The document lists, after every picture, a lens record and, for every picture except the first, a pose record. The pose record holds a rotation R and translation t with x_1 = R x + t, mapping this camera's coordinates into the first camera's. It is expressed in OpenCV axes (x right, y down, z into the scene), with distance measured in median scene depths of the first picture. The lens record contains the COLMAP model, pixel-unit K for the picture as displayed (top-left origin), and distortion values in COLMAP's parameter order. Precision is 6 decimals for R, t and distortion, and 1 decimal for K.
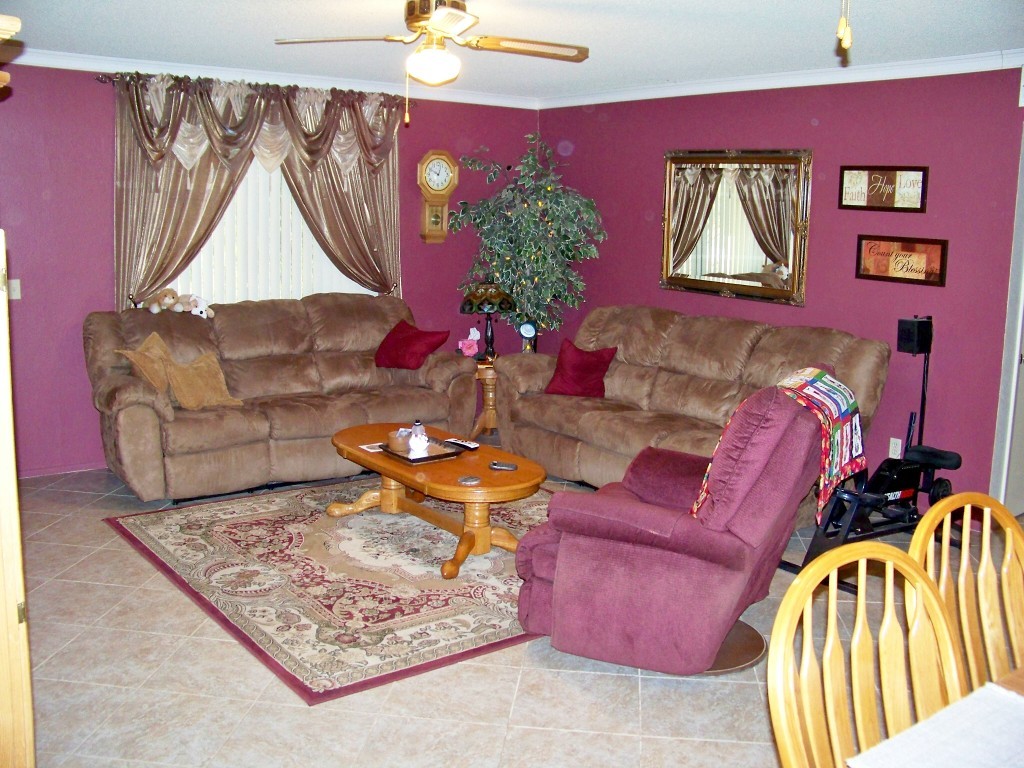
lens RADIAL K [[1020.4, 0, 519.3], [0, 1020.4, 384.7], [0, 0, 1]] dist [-0.241067, 0.282191]
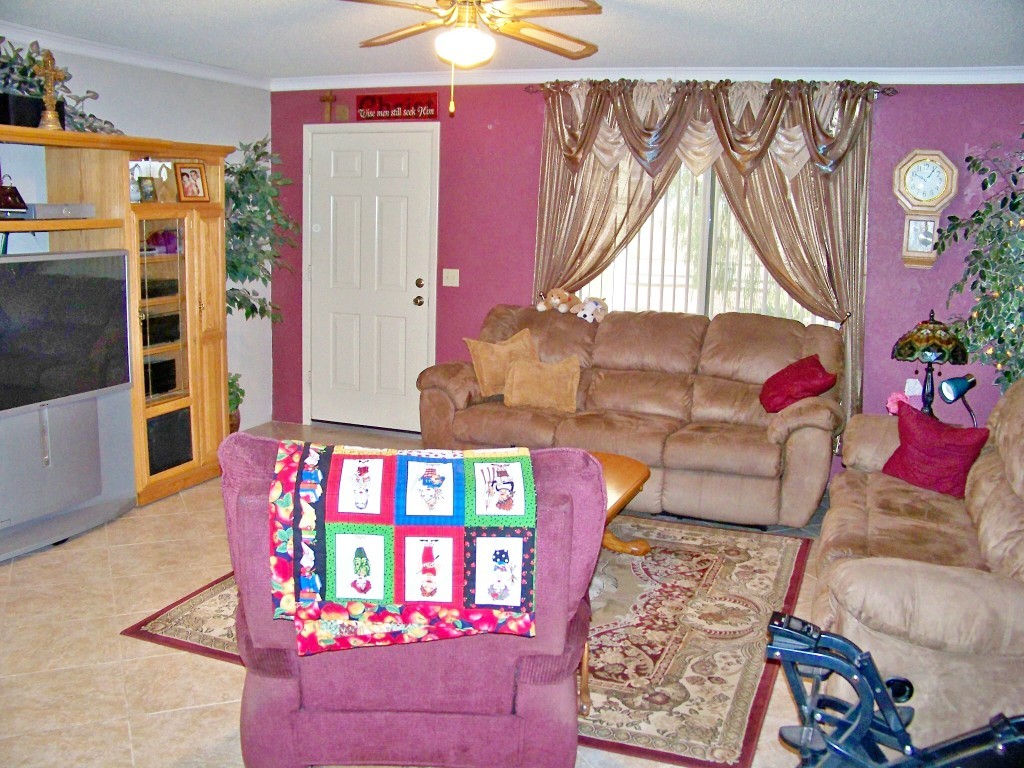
lens RADIAL K [[1020.4, 0, 519.3], [0, 1020.4, 384.7], [0, 0, 1]] dist [-0.241067, 0.282191]
pose [[0.498457, 0.141722, -0.855252, 0.513672], [-0.164650, 0.984067, 0.067107, -0.060728], [0.851135, 0.107367, 0.513849, 0.421564]]
